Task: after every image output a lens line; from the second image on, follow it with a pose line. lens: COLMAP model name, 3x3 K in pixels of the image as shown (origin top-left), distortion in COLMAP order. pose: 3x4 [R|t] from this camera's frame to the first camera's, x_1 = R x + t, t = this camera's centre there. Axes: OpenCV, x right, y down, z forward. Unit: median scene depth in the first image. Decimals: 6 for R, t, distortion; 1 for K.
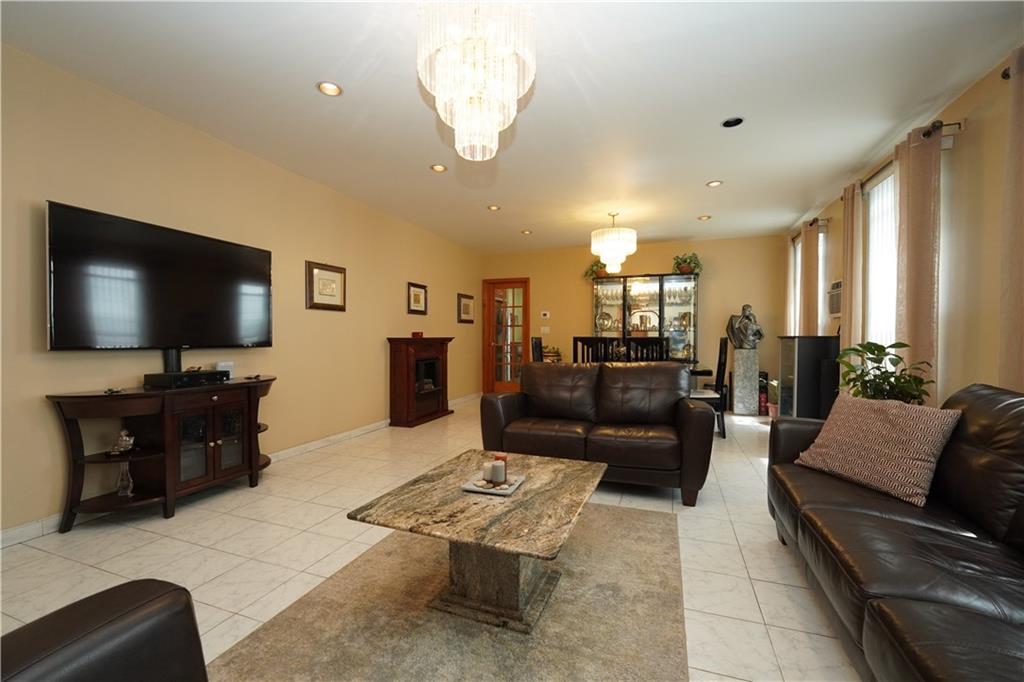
lens RADIAL K [[437.9, 0, 511.5], [0, 437.9, 335.0], [0, 0, 1]] dist [0.002384, 0.000190]
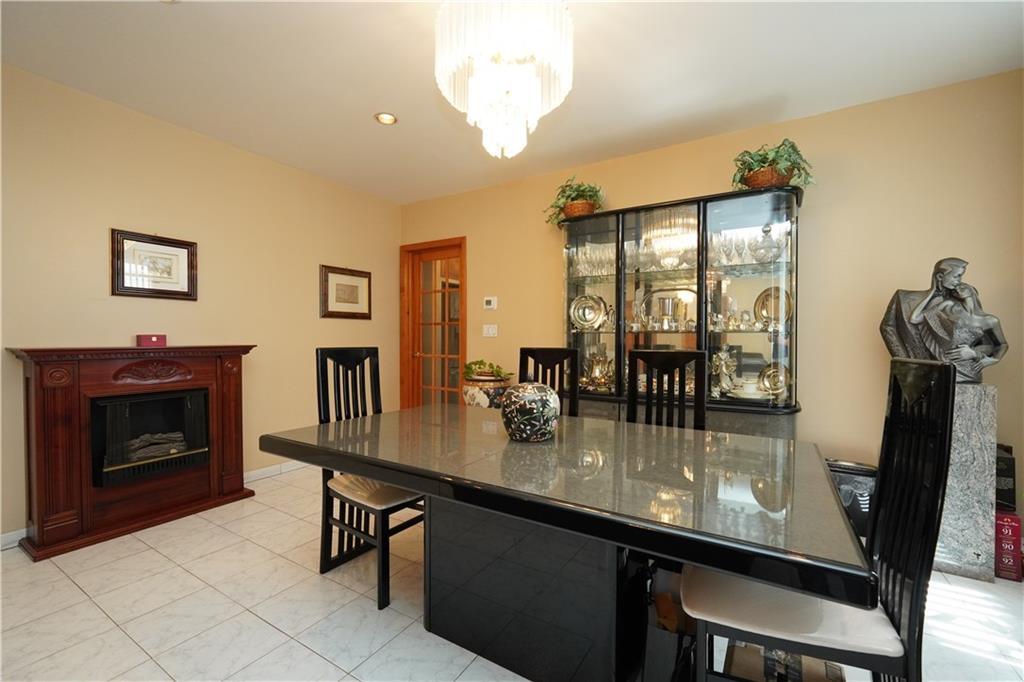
lens RADIAL K [[428.8, 0, 510.5], [0, 428.8, 344.9], [0, 0, 1]] dist [-0.018672, 0.006323]
pose [[0.981116, 0.003341, -0.193389, 0.244891], [-0.004422, 0.999977, -0.005161, 0.004510], [0.193368, 0.005918, 0.981109, 0.573783]]
